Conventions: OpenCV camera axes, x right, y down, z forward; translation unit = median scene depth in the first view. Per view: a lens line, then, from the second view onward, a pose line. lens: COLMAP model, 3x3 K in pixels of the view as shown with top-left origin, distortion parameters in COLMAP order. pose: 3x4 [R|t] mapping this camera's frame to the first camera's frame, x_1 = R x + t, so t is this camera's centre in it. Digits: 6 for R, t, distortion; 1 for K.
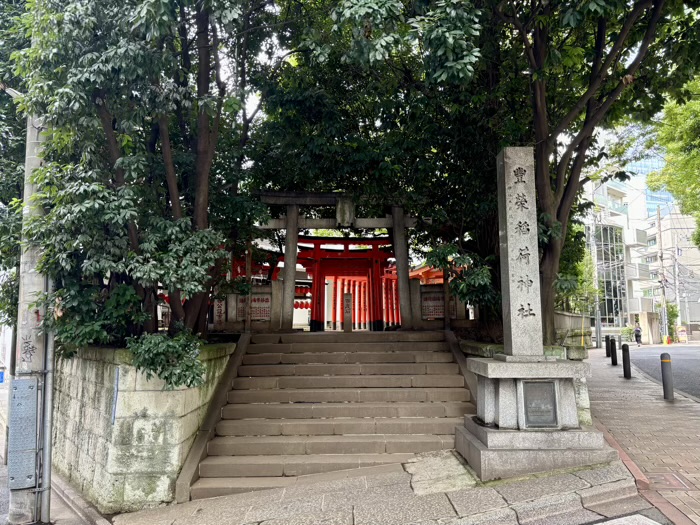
lens RADIAL K [[531.7, 0, 350.0], [0, 531.7, 262.5], [0, 0, 1]] dist [0.056708, -0.069695]
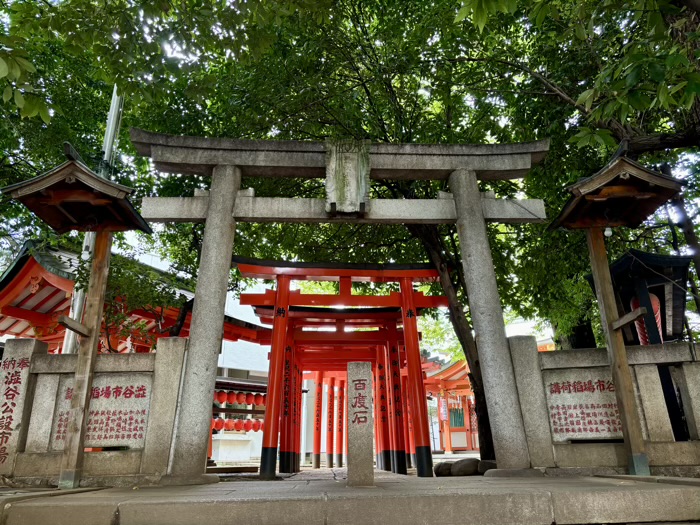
lens RADIAL K [[531.7, 0, 350.0], [0, 531.7, 262.5], [0, 0, 1]] dist [0.056708, -0.069695]
pose [[0.999516, 0.004027, 0.030848, -0.019528], [0.003230, 0.972792, -0.231656, 0.069829], [-0.030941, 0.231644, 0.972308, 0.602954]]
